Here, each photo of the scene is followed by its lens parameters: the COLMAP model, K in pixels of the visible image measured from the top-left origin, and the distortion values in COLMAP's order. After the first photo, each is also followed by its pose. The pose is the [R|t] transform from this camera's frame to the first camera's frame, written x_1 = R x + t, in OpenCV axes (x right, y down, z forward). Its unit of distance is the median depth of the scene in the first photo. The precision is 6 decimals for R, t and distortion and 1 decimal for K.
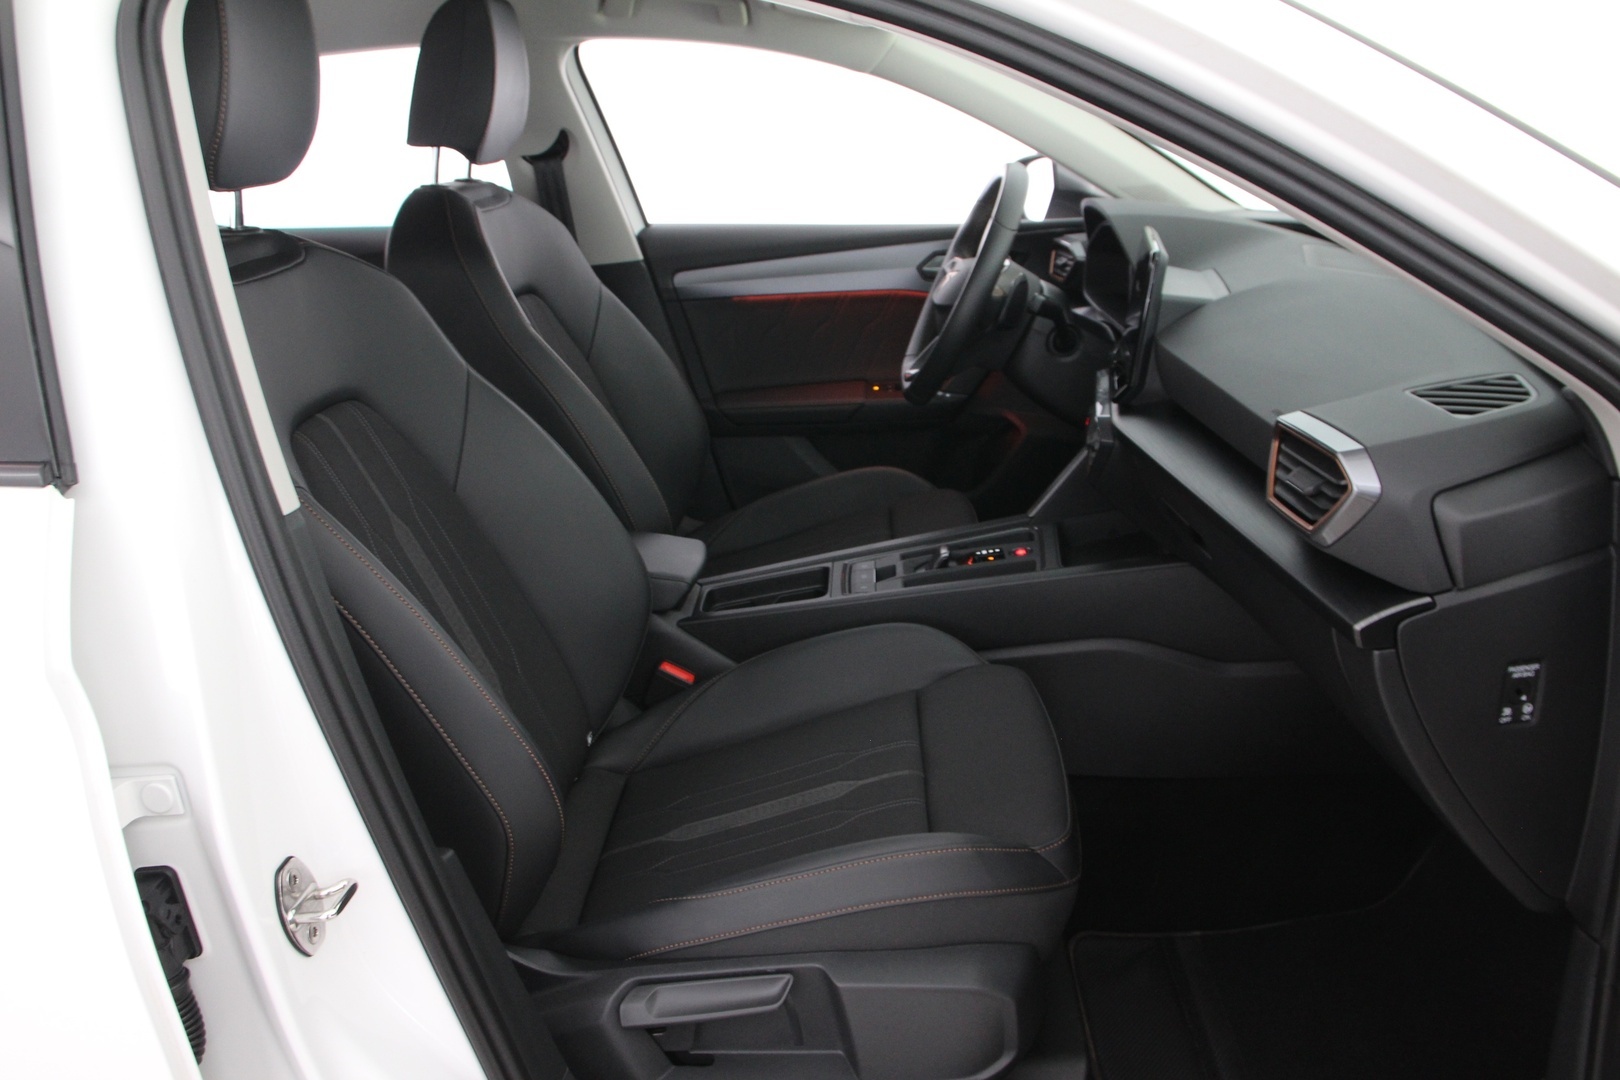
lens RADIAL K [[1278.2, 0, 810.0], [0, 1278.2, 540.0], [0, 0, 1]] dist [-0.169222, 0.195605]
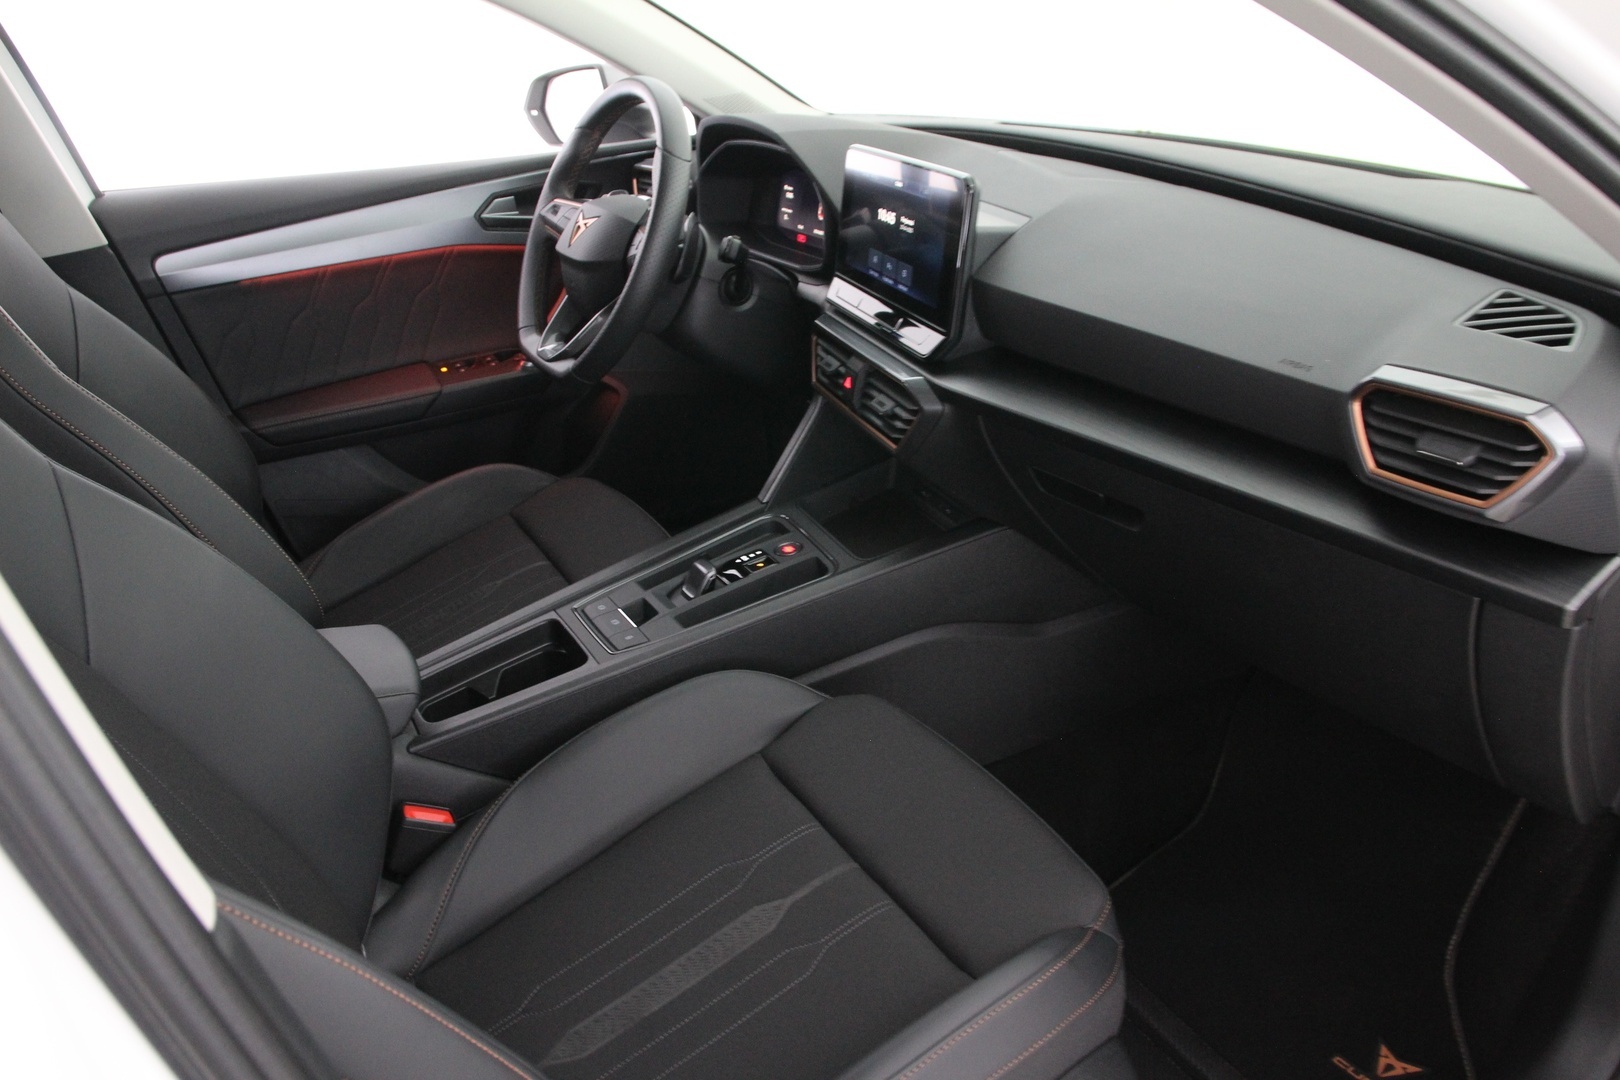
lens RADIAL K [[1278.2, 0, 810.0], [0, 1278.2, 540.0], [0, 0, 1]] dist [-0.169222, 0.195605]
pose [[0.850019, -0.214853, 0.480942, -0.206398], [0.180553, 0.976563, 0.117152, -0.085016], [-0.494841, -0.012746, 0.868890, 0.245494]]
